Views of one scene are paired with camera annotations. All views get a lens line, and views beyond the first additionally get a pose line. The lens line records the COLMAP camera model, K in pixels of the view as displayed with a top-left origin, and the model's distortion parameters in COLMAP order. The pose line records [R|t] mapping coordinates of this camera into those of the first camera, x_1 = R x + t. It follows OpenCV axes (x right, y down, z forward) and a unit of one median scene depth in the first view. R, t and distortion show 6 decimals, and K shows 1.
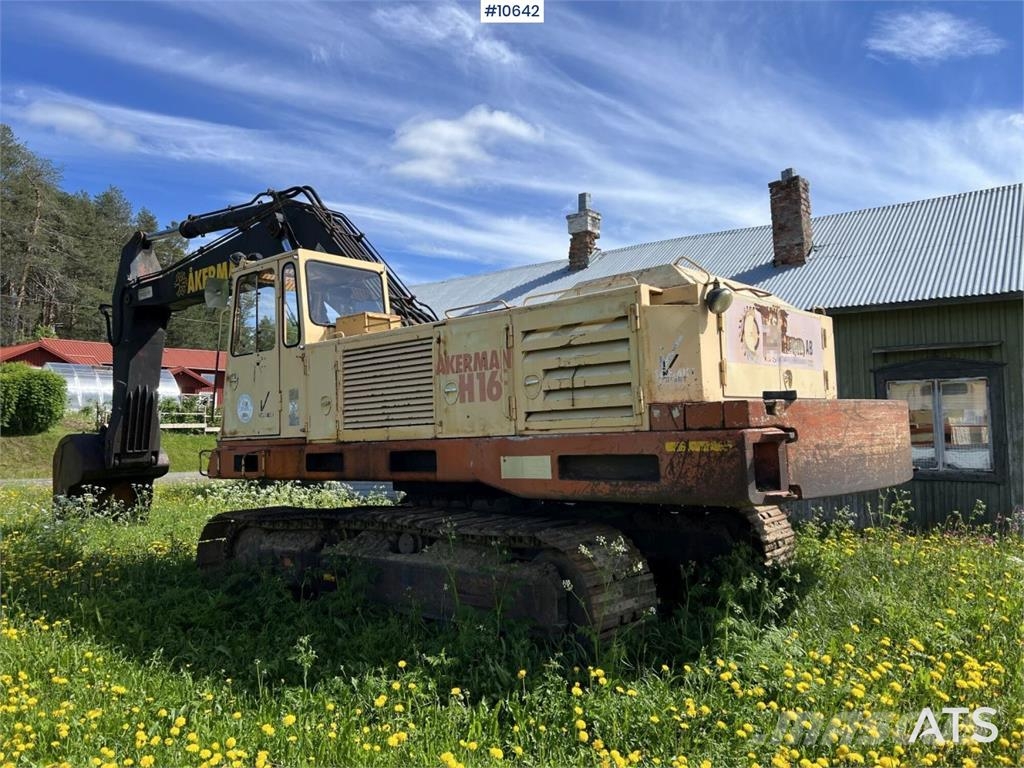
lens RADIAL K [[769.8, 0, 506.5], [0, 769.8, 375.6], [0, 0, 1]] dist [0.062955, -0.072106]
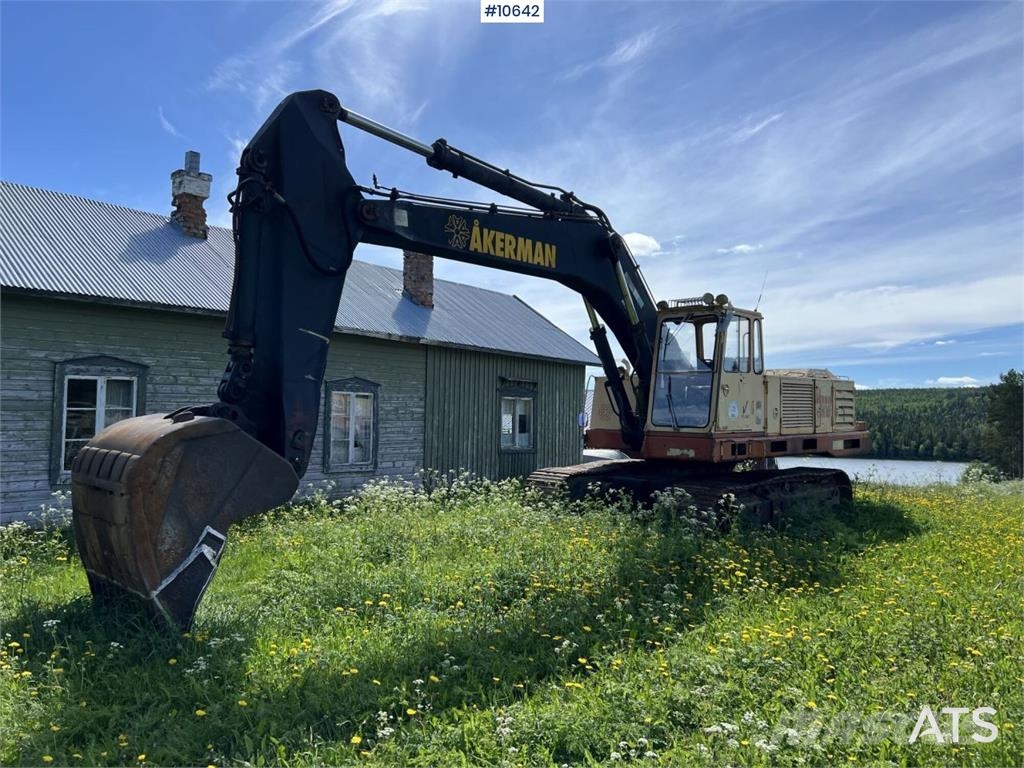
lens RADIAL K [[769.8, 0, 507.7], [0, 769.8, 388.8], [0, 0, 1]] dist [0.062955, -0.072106]
pose [[0.055090, 0.054001, 0.997020, -2.017360], [-0.088348, 0.994884, -0.049004, 0.123268], [-0.994565, -0.085385, 0.059579, 1.519080]]
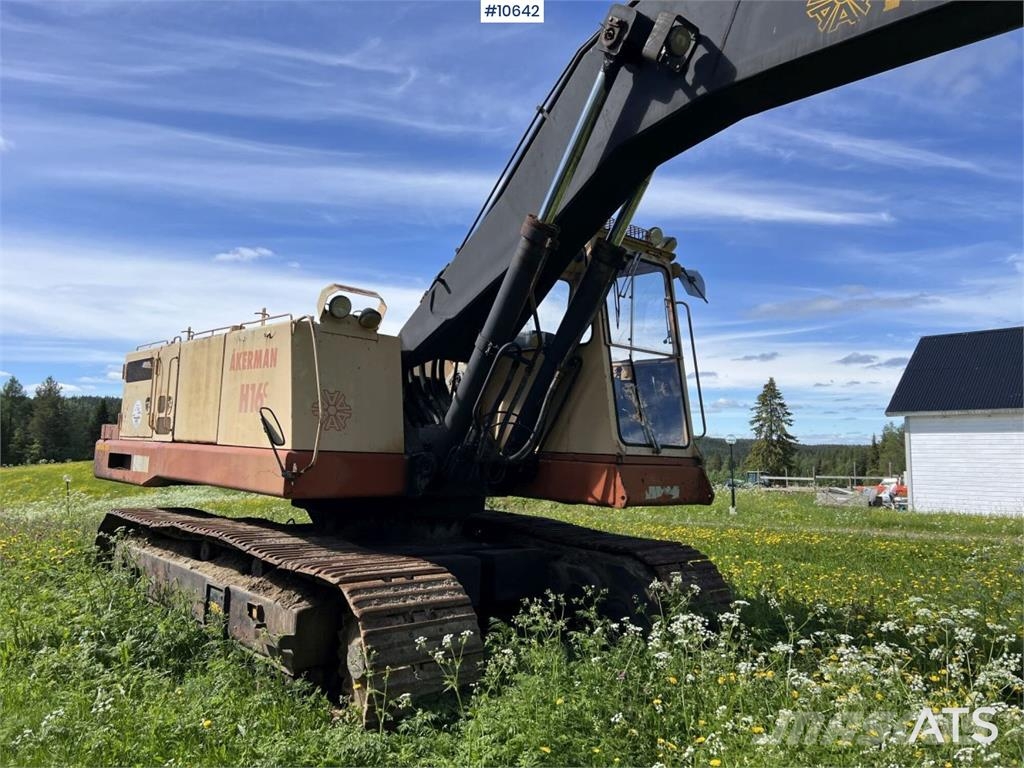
lens RADIAL K [[769.8, 0, 513.6], [0, 769.8, 384.6], [0, 0, 1]] dist [0.062955, -0.072106]
pose [[-0.993233, 0.006873, 0.115933, -0.328948], [-0.012017, 0.986807, -0.161454, 0.168438], [-0.115513, -0.161755, -0.980047, 2.174668]]
